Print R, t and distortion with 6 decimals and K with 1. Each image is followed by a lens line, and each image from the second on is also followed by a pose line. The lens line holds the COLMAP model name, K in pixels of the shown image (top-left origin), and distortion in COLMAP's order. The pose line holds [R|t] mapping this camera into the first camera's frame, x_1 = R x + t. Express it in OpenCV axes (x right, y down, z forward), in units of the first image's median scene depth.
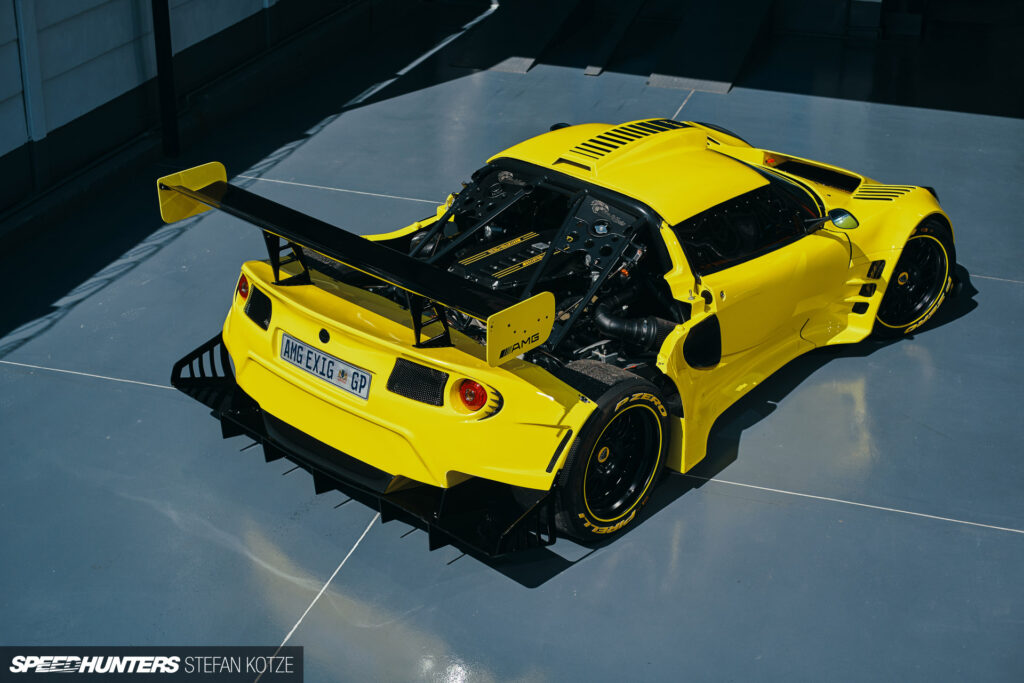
lens RADIAL K [[1573.5, 0, 512.0], [0, 1573.5, 341.5], [0, 0, 1]] dist [0.005427, -0.000525]
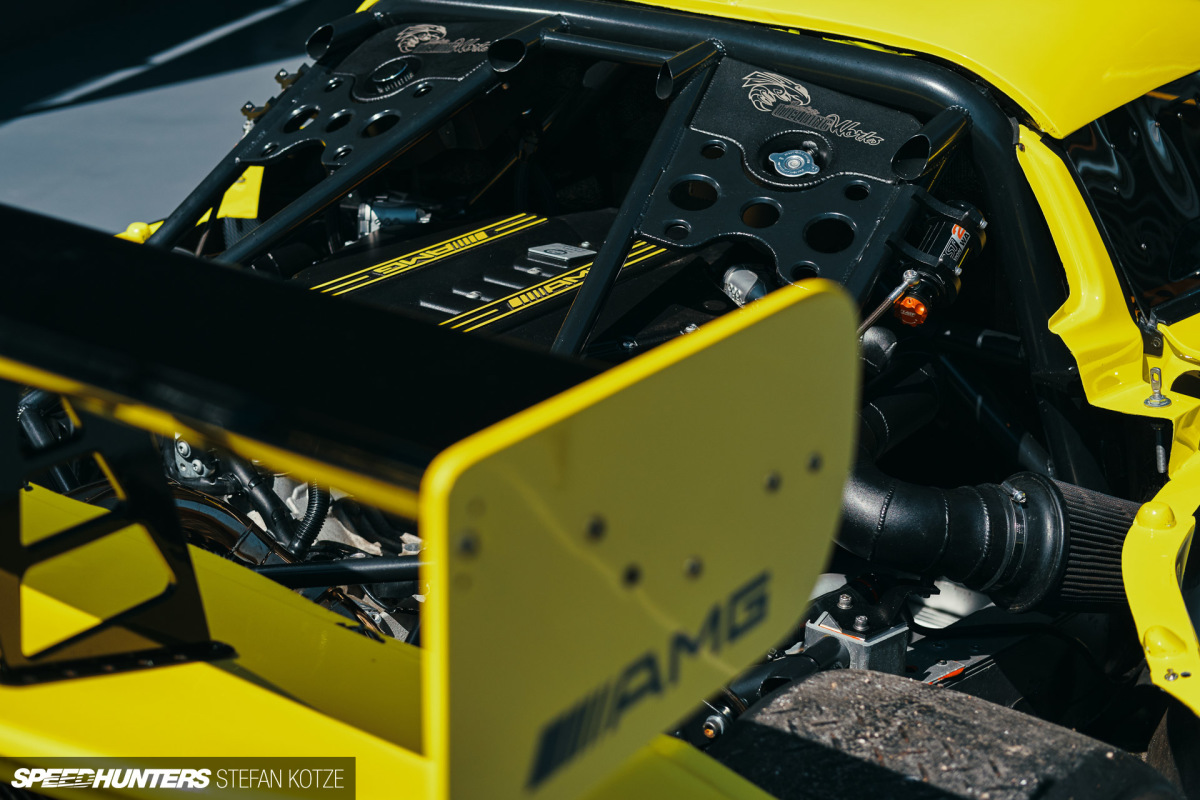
lens RADIAL K [[1891.6, 0, 600.0], [0, 1891.6, 400.0], [0, 0, 1]] dist [0.037252, 0.038834]
pose [[0.992878, -0.039806, 0.112292, -0.014626], [0.048991, 0.995570, -0.080257, -0.006677], [-0.108600, 0.085186, 0.990429, 0.697767]]
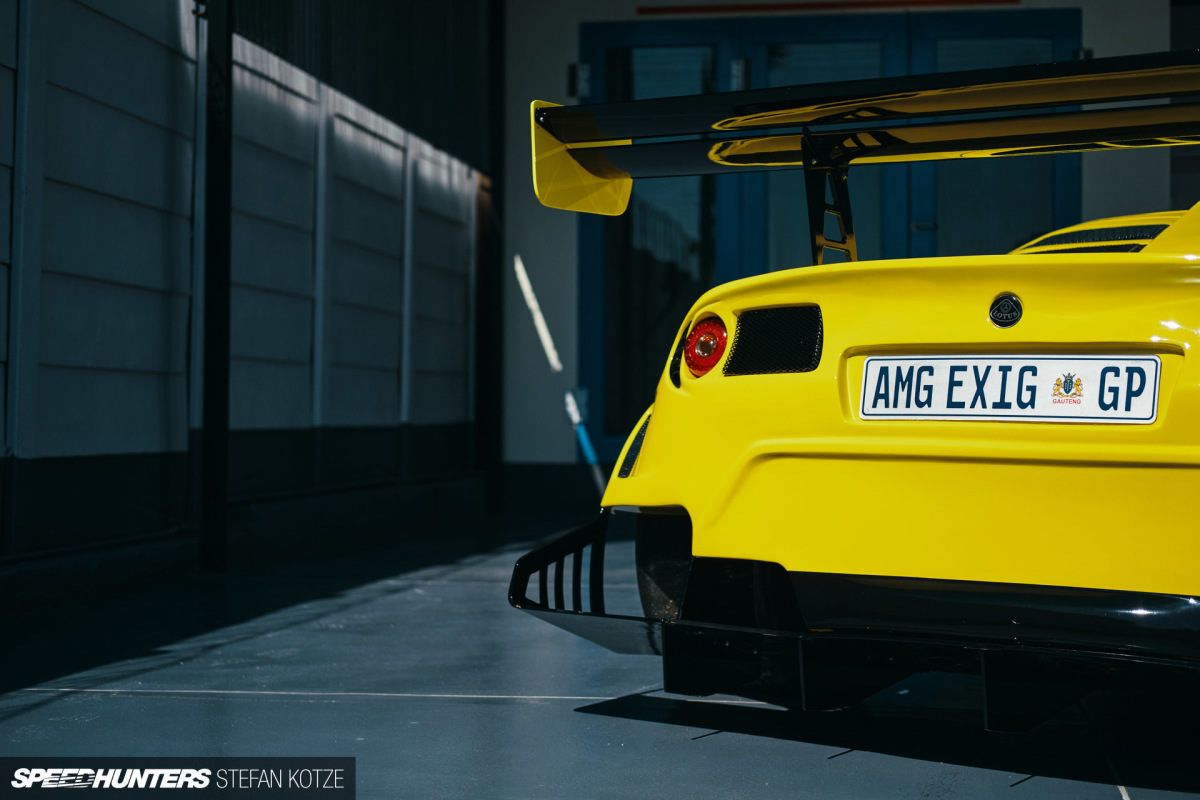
lens RADIAL K [[1950.1, 0, 600.6], [0, 1950.1, 277.6], [0, 0, 1]] dist [-0.004296, -0.016640]
pose [[0.988499, 0.005541, 0.151127, -0.285773], [0.070767, 0.866214, -0.494636, 0.225641], [-0.133649, 0.499642, 0.855860, 0.514772]]
